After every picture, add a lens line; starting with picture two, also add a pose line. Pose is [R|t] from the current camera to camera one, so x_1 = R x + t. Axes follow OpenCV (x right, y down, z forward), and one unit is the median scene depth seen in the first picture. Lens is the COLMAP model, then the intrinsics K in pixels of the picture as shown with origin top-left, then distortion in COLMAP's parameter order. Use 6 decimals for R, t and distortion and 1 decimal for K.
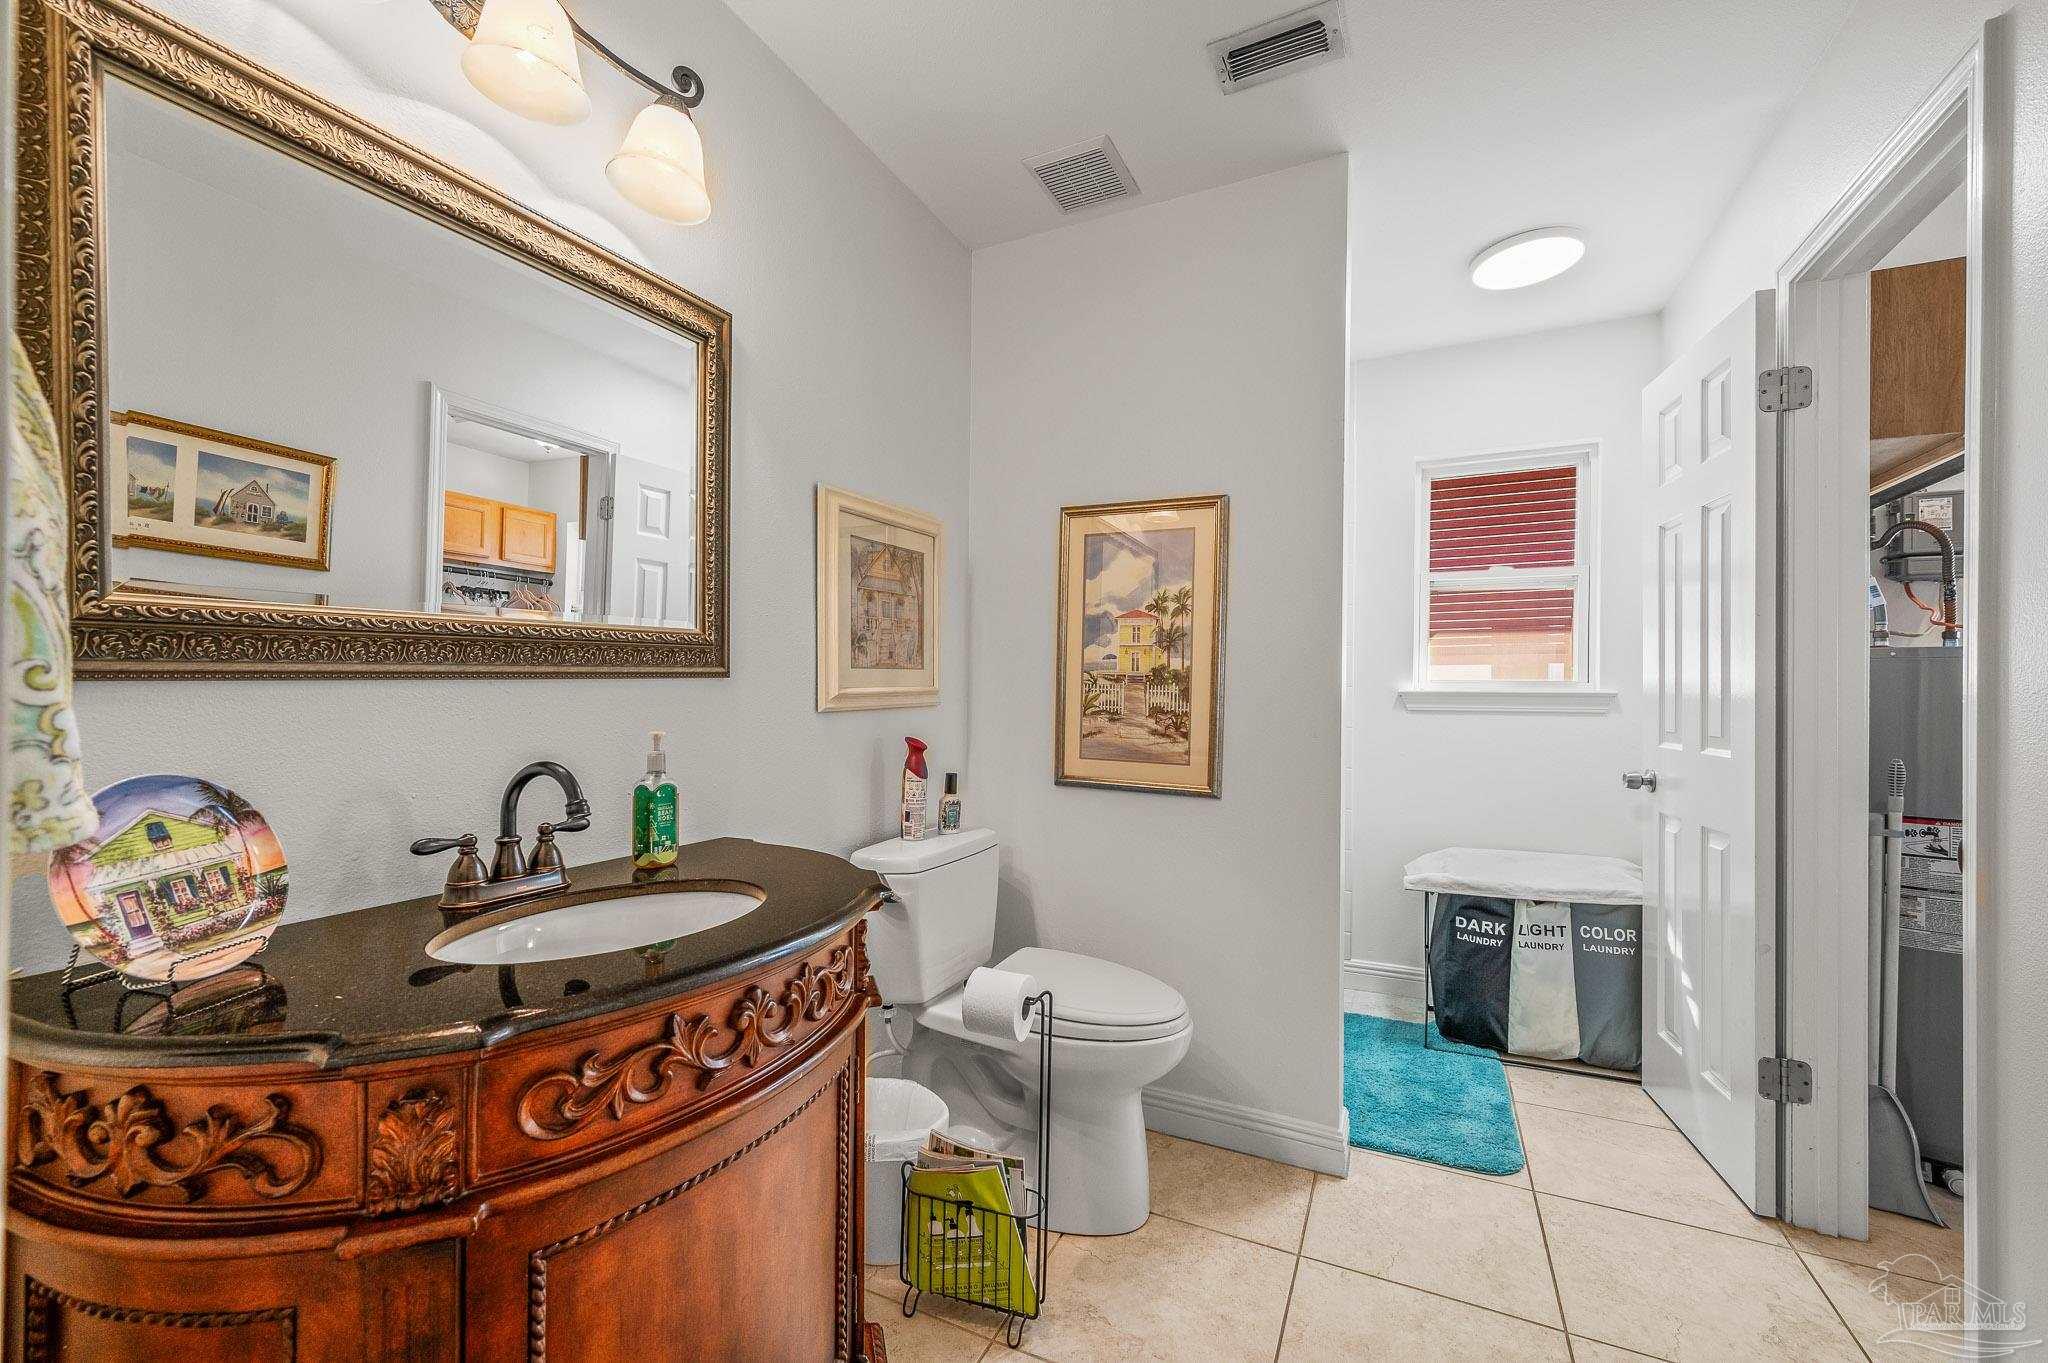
lens RADIAL K [[806.5, 0, 1019.0], [0, 806.5, 696.5], [0, 0, 1]] dist [-0.000021, -0.000985]
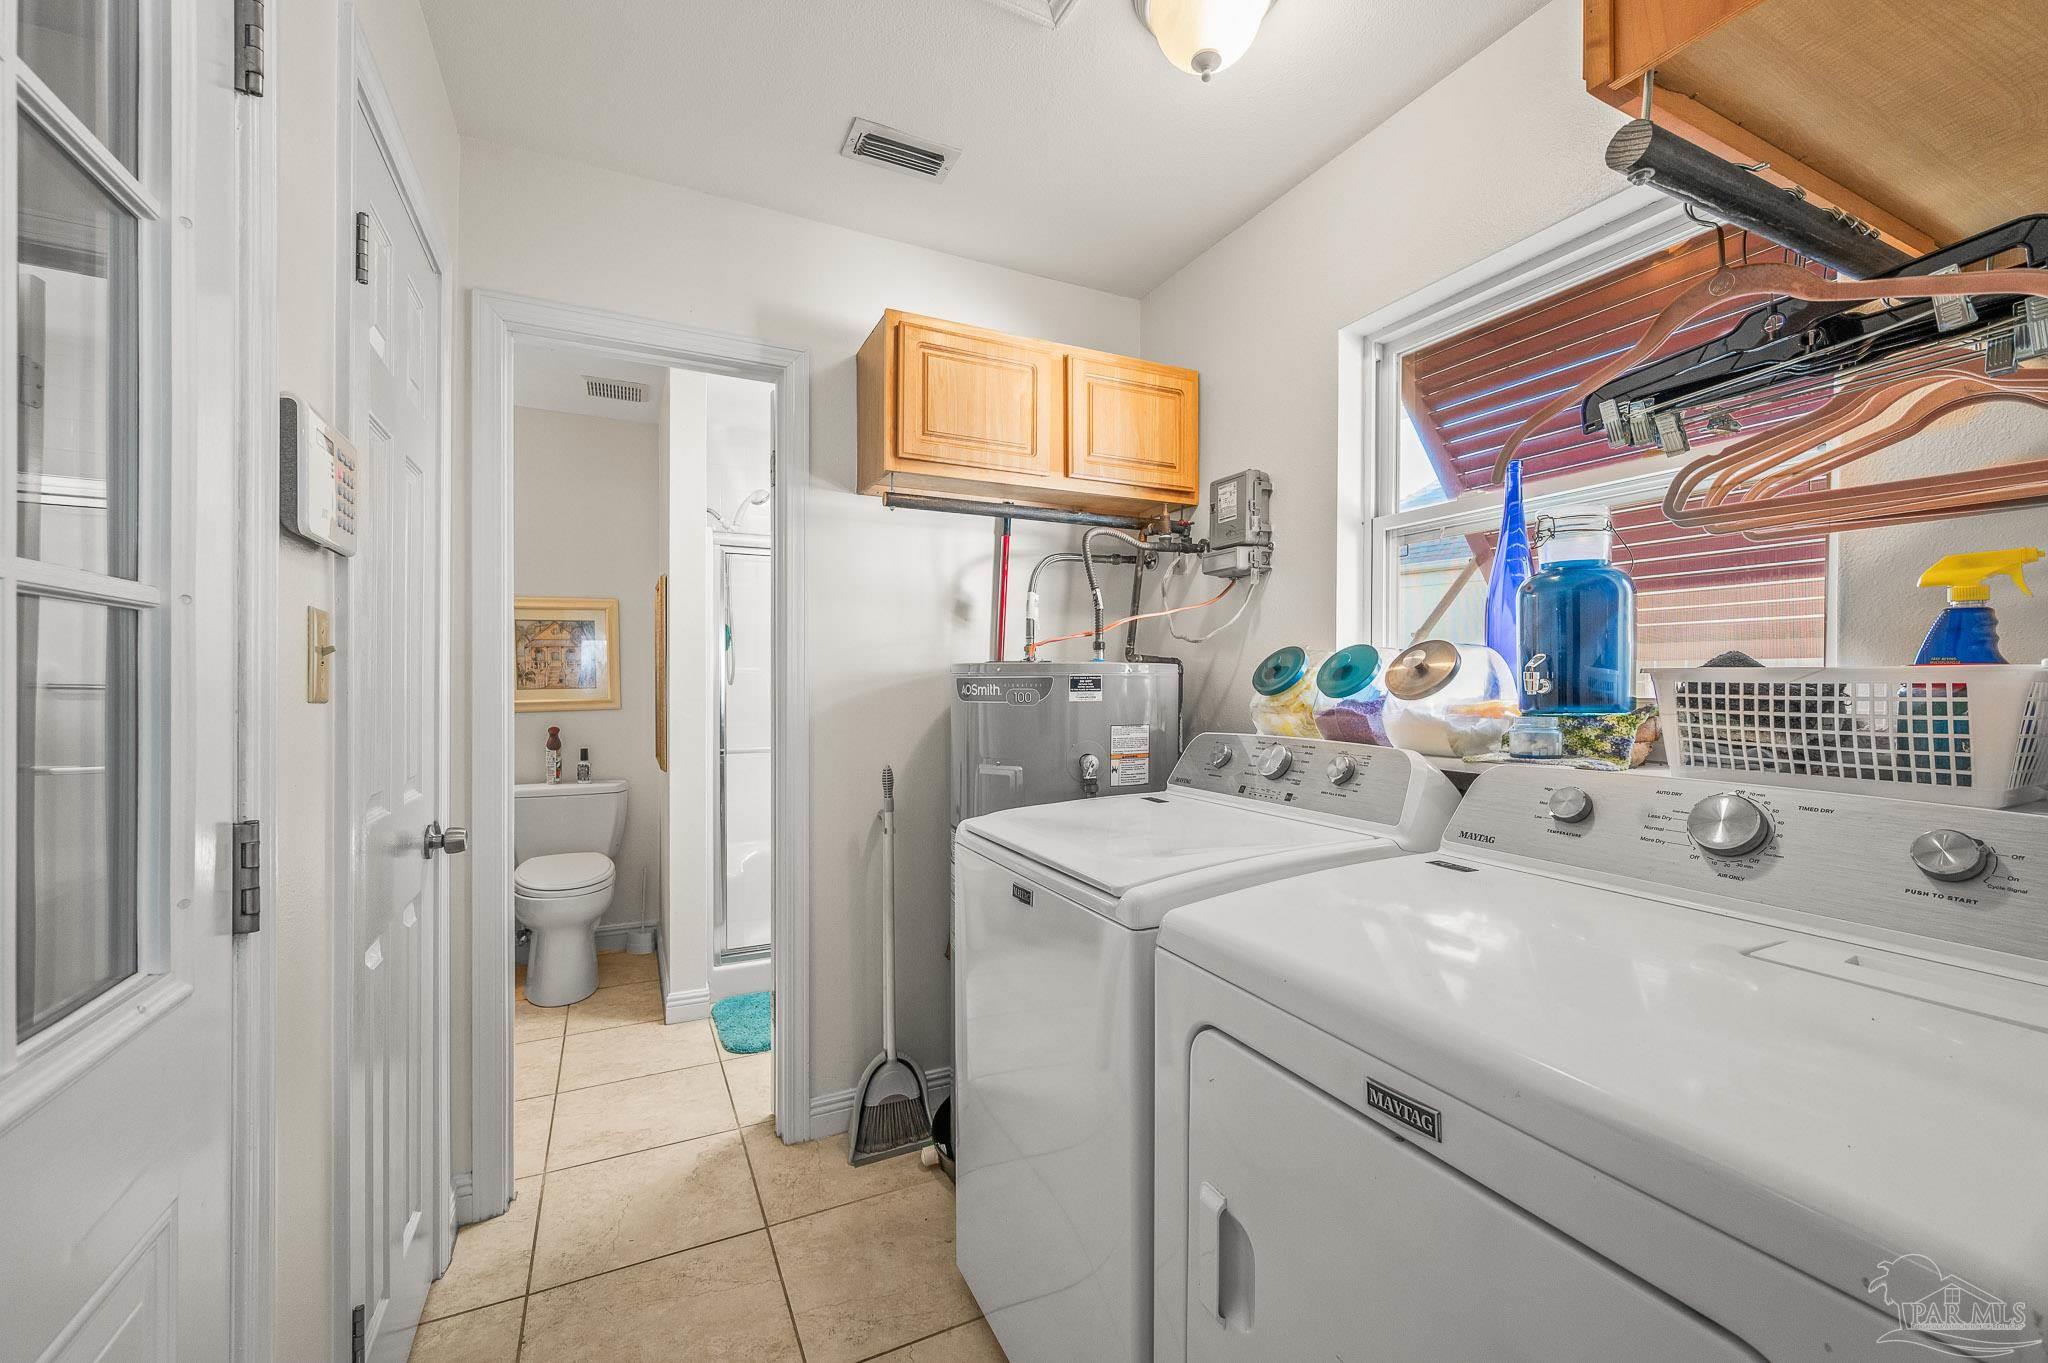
lens RADIAL K [[806.5, 0, 1019.3], [0, 806.5, 684.6], [0, 0, 1]] dist [-0.000021, -0.000985]
pose [[0.798114, -0.004202, -0.602492, 2.336947], [0.006774, 0.999975, 0.002000, -0.053656], [0.602469, -0.005678, 0.798122, 0.240163]]
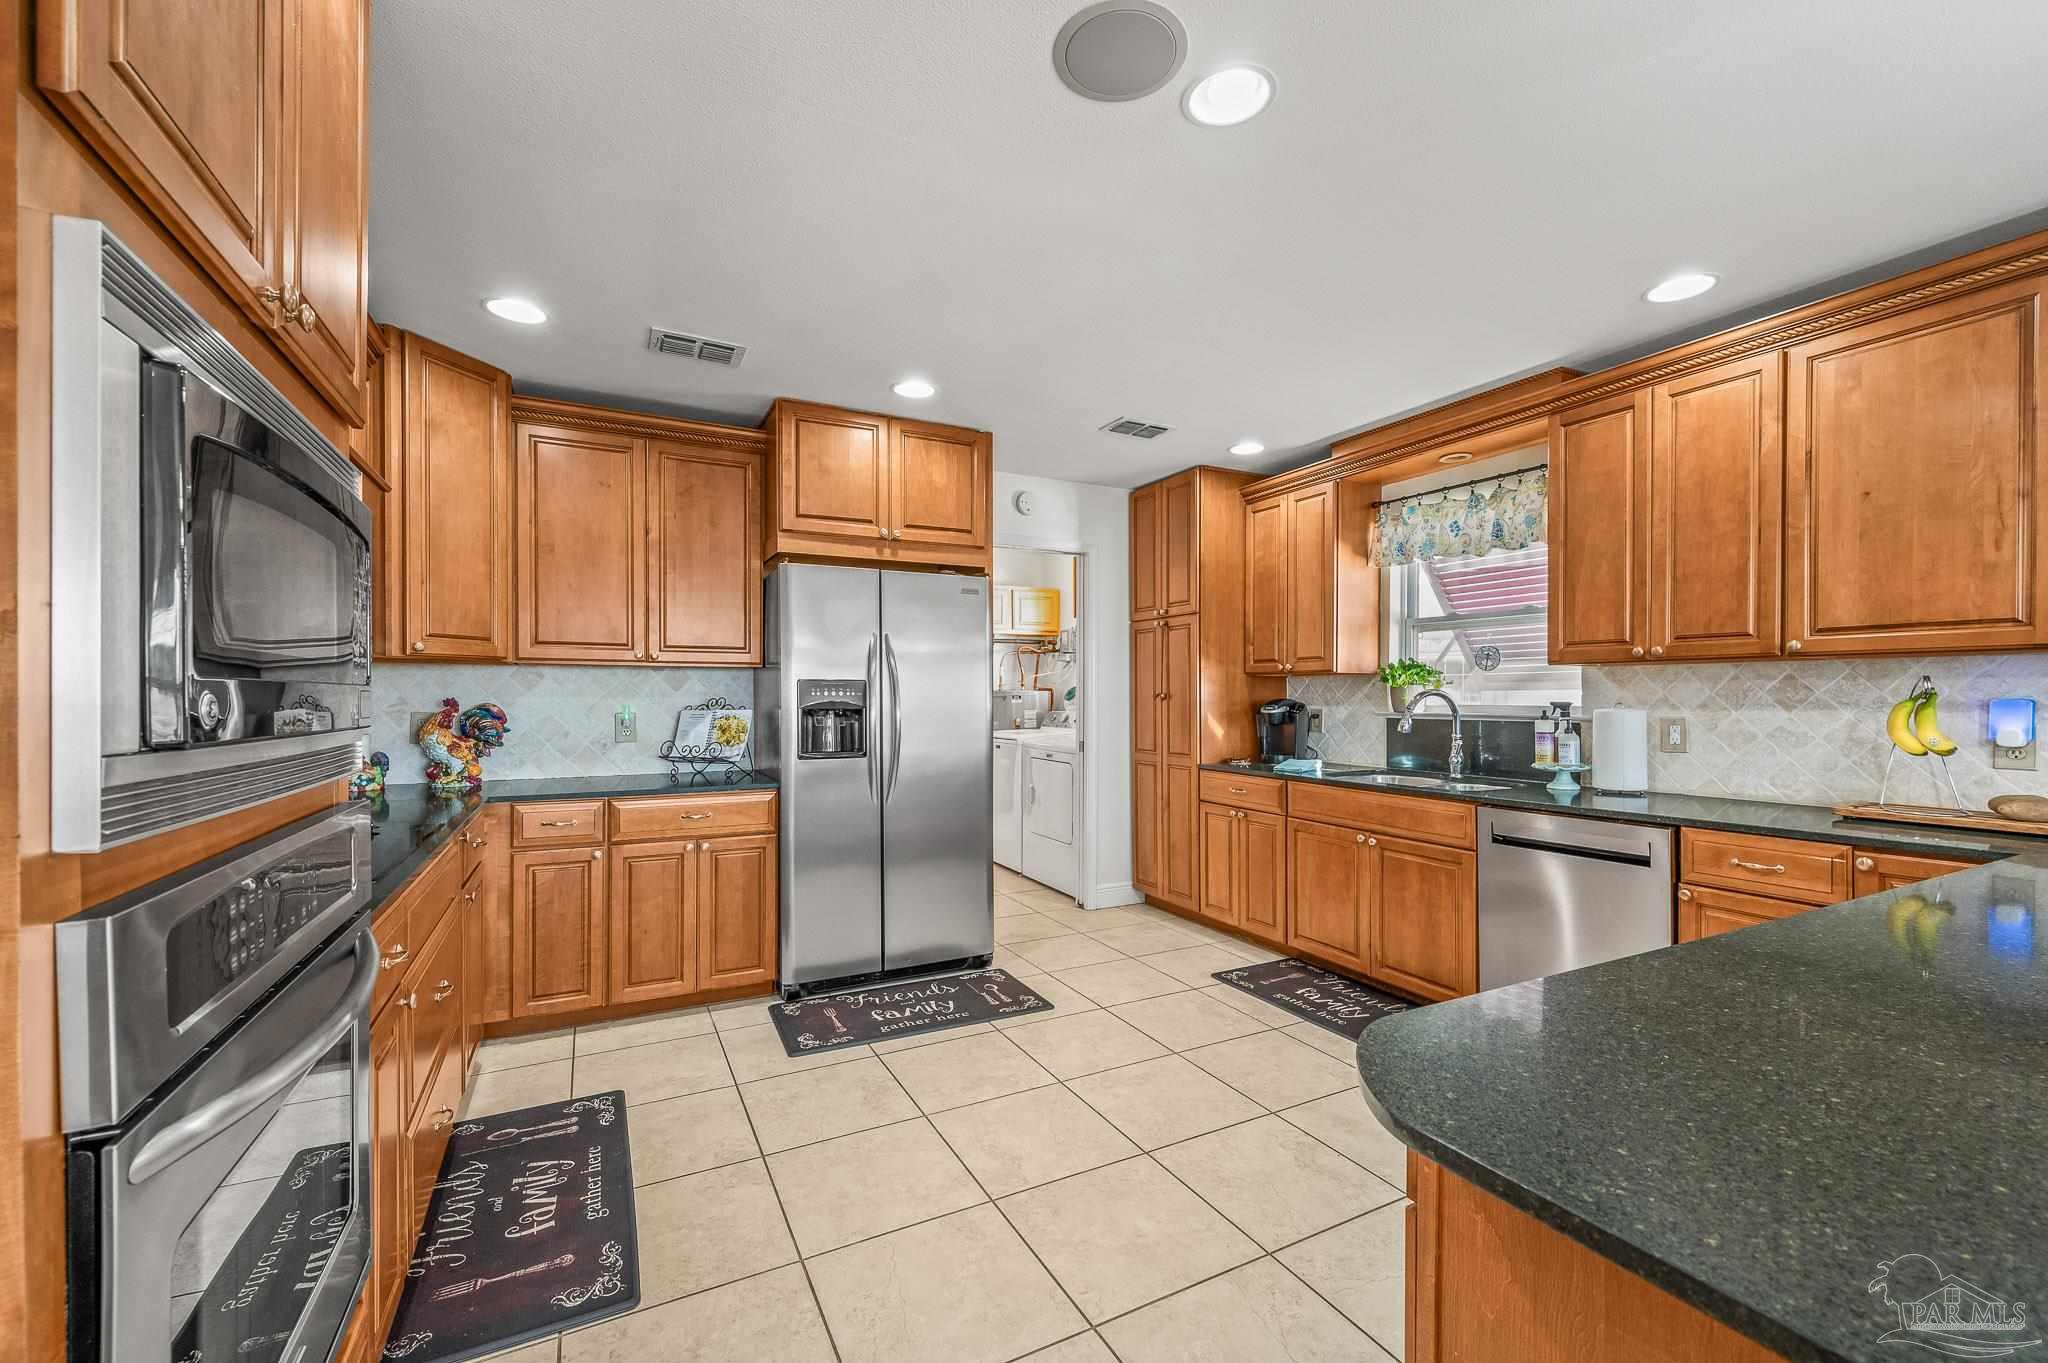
lens RADIAL K [[806.5, 0, 1049.8], [0, 806.5, 700.4], [0, 0, 1]] dist [-0.000021, -0.000985]
pose [[0.818842, -0.006452, -0.573982, 4.239598], [0.009199, 0.999956, 0.001882, -0.040883], [0.573945, -0.006821, 0.818866, -2.064702]]
